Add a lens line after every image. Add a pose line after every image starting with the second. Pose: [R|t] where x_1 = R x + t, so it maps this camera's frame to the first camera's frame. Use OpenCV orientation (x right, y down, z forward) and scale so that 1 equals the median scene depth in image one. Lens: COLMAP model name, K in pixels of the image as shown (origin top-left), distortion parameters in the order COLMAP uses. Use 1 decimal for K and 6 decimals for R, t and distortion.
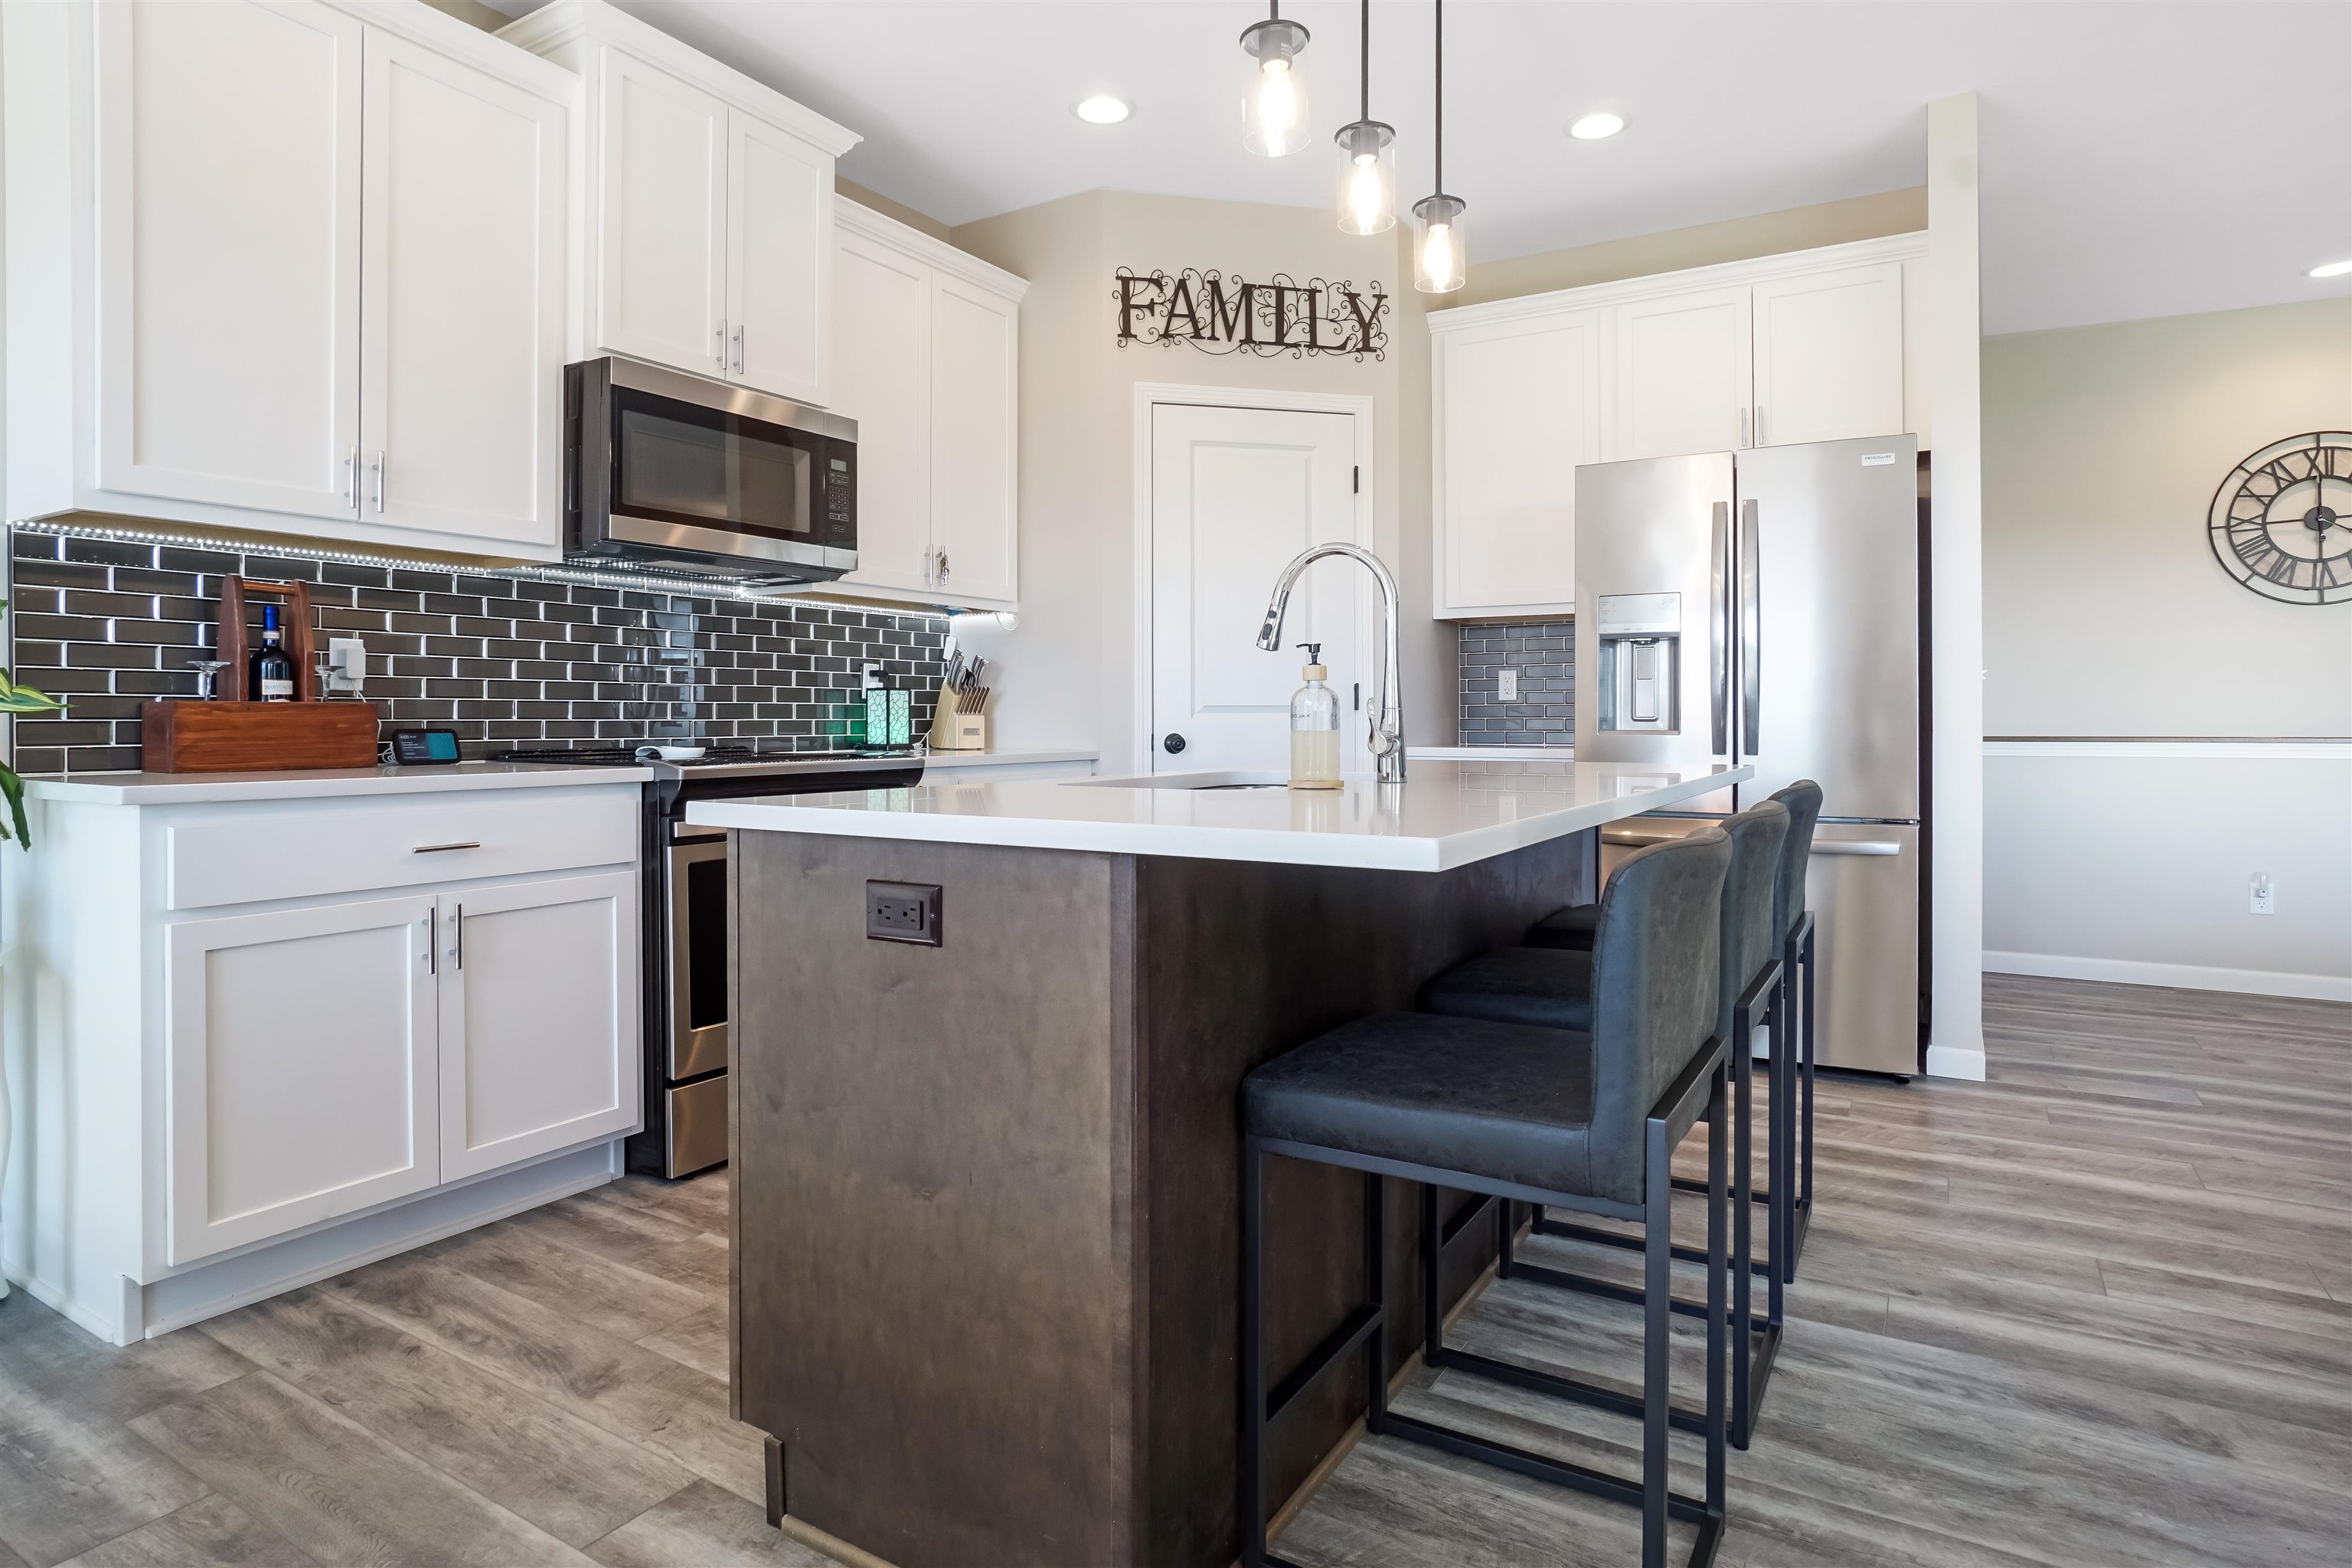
lens RADIAL K [[1280.2, 0, 1184.1], [0, 1280.2, 707.7], [0, 0, 1]] dist [-0.008385, 0.001777]
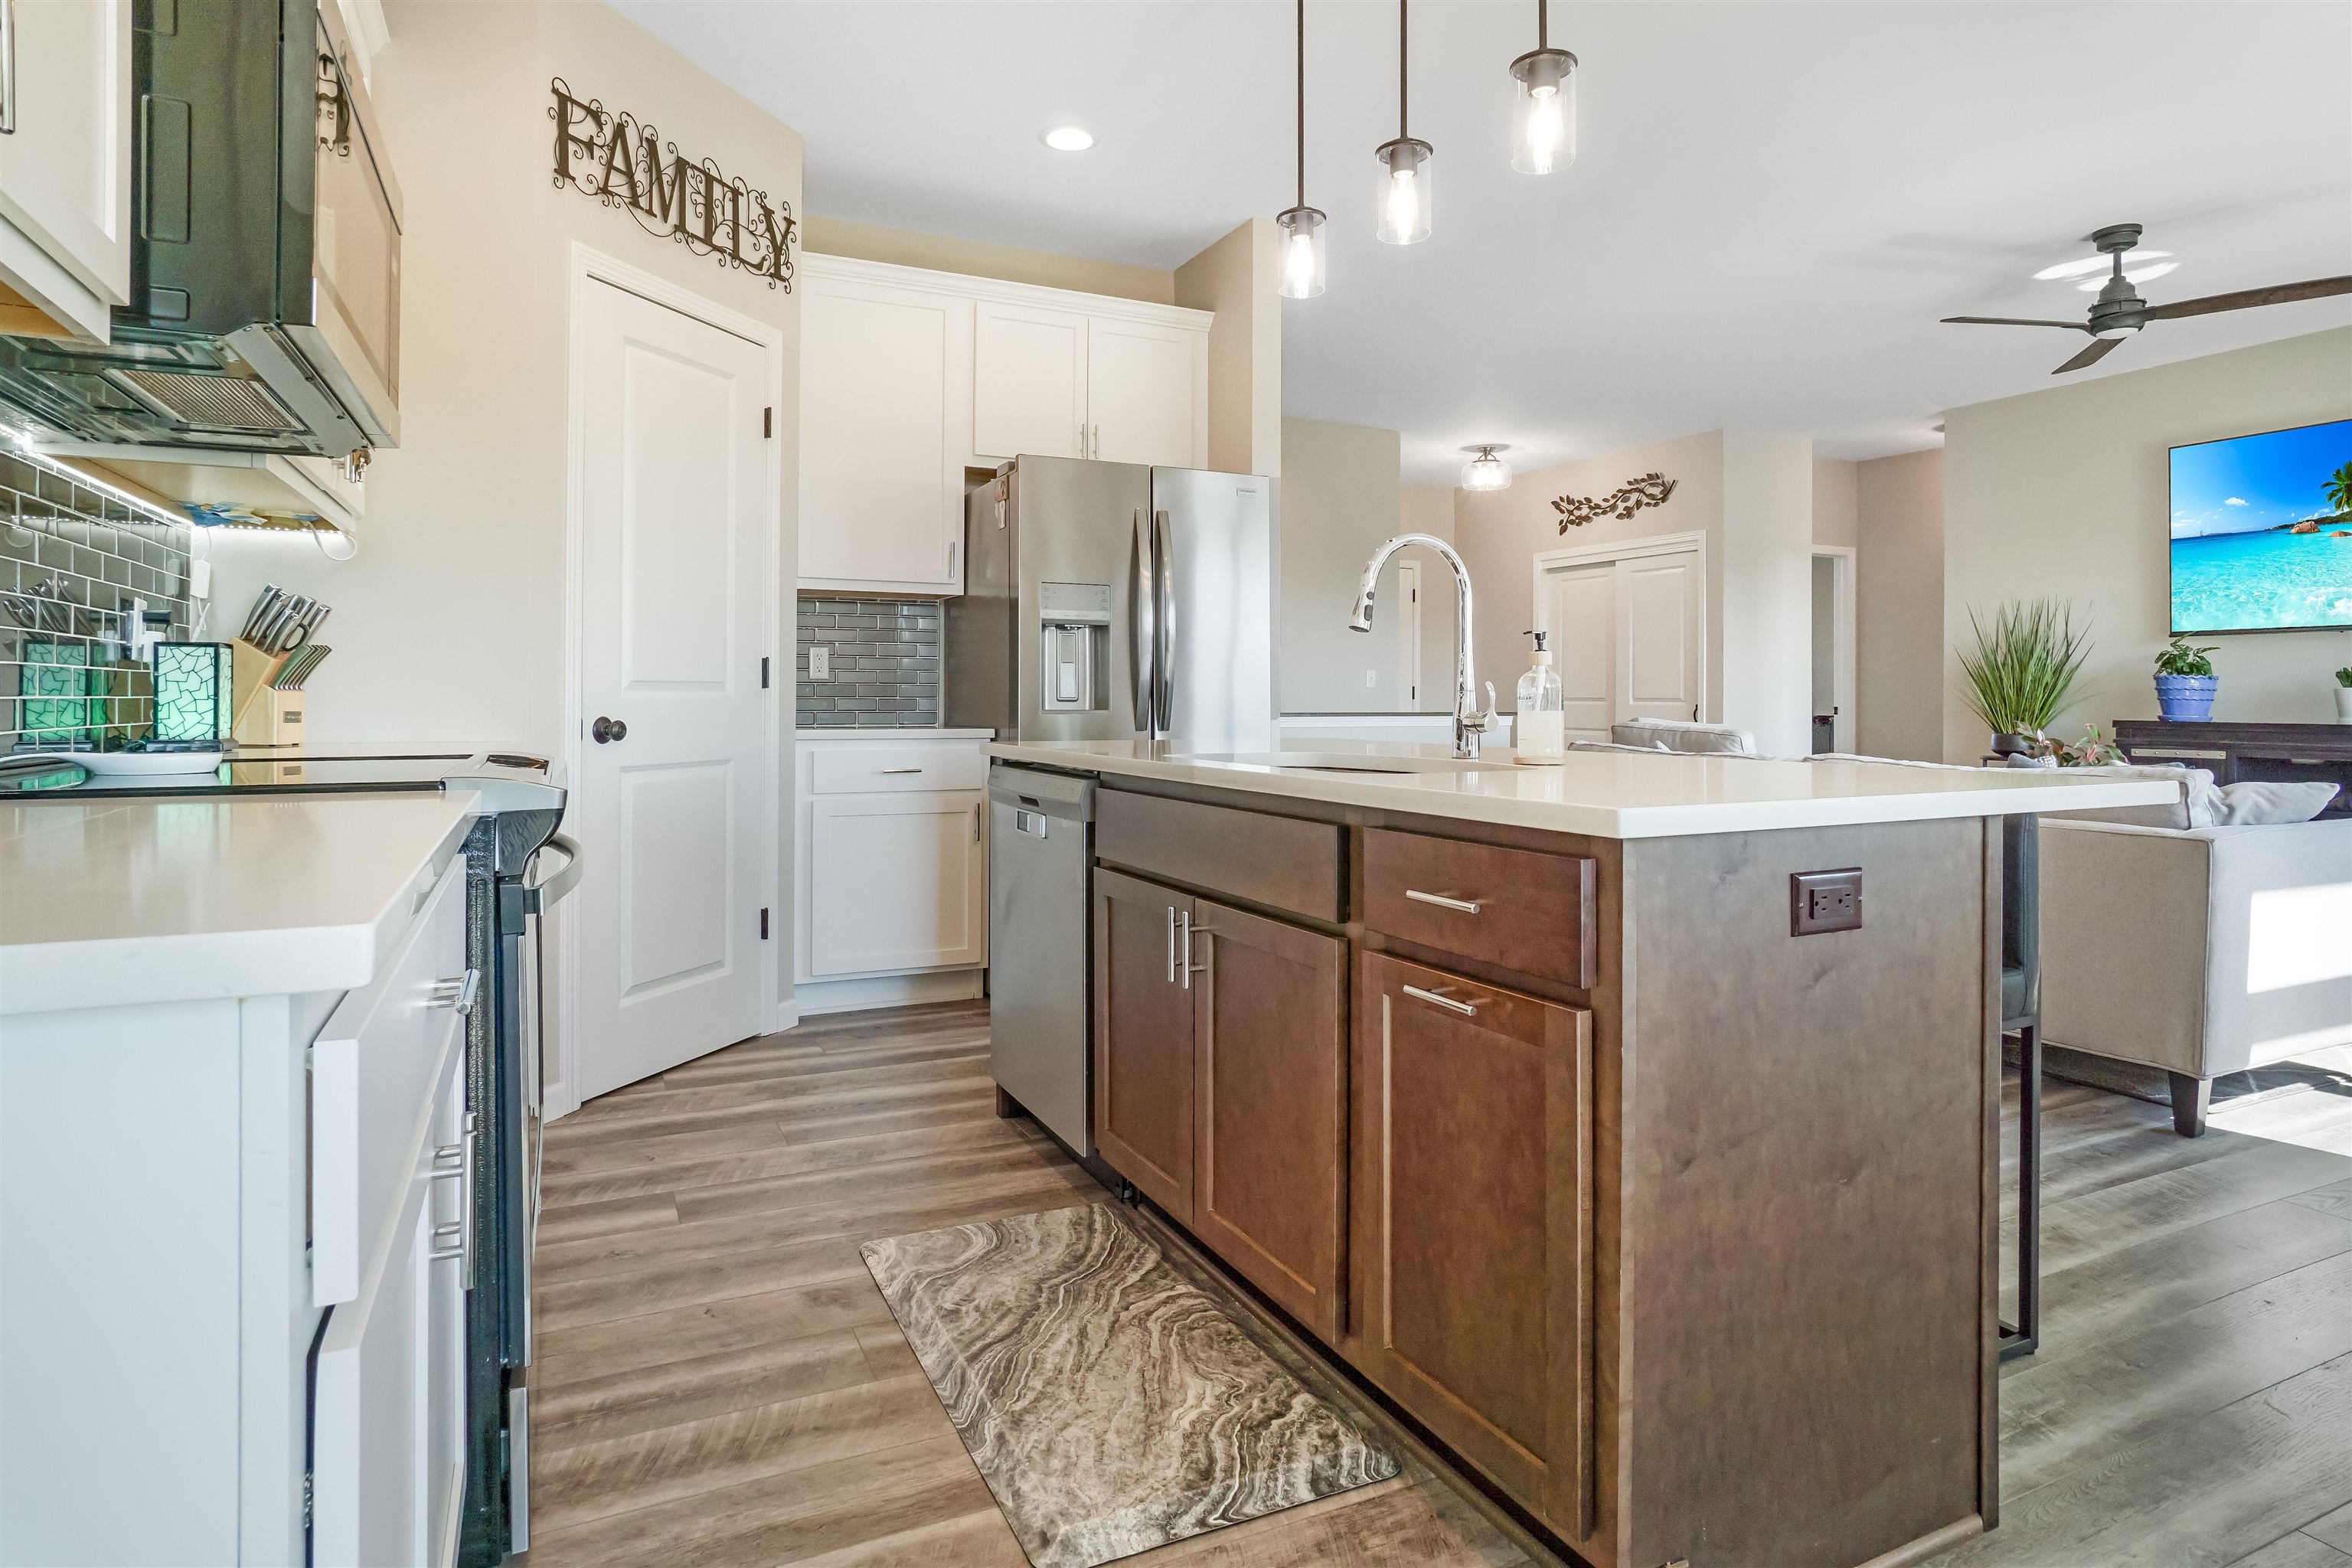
lens RADIAL K [[1280.0, 0, 1144.0], [0, 1280.0, 690.7], [0, 0, 1]] dist [-0.015183, 0.000760]
pose [[0.561791, 0.007508, 0.827245, -0.444091], [-0.009674, 0.999950, -0.002506, 0.003209], [-0.827223, -0.006595, 0.561835, 0.303632]]
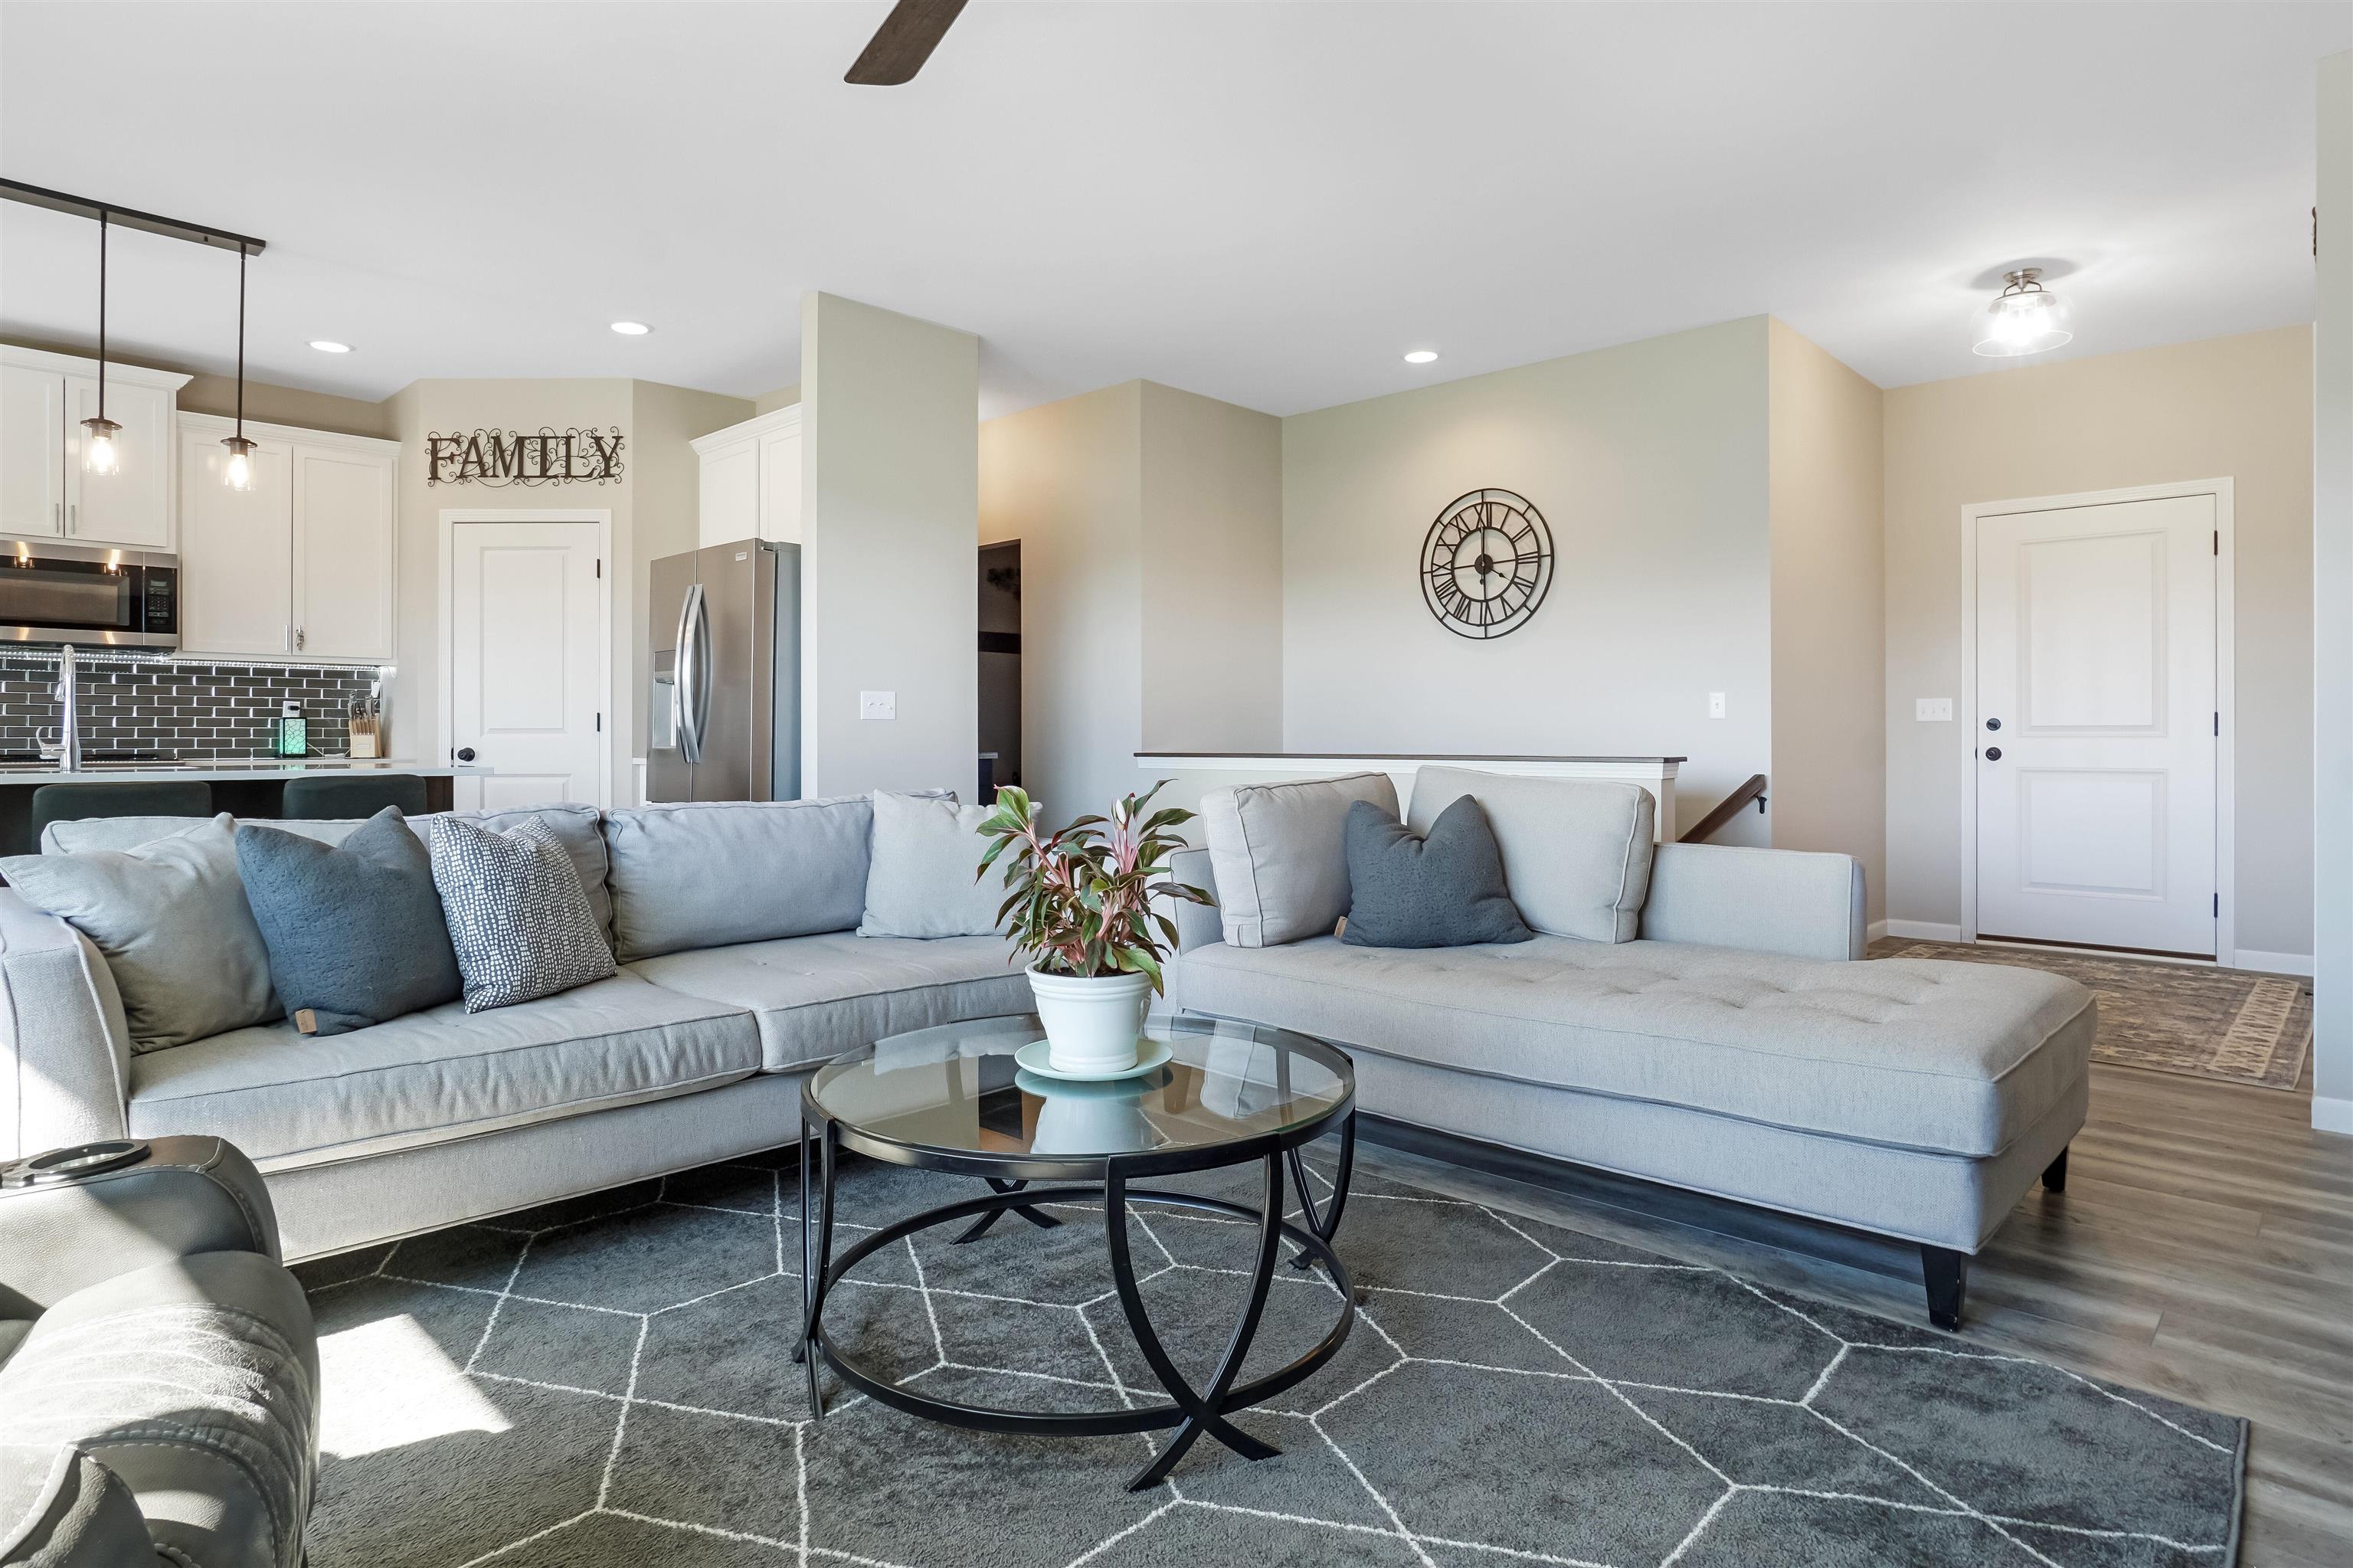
lens RADIAL K [[1274.6, 0, 1187.7], [0, 1274.6, 719.1], [0, 0, 1]] dist [-0.018406, 0.001494]
pose [[0.974787, -0.002165, -0.223128, 1.093662], [0.001638, 0.999995, -0.002548, -0.007208], [0.223132, 0.002118, 0.974786, -0.224199]]
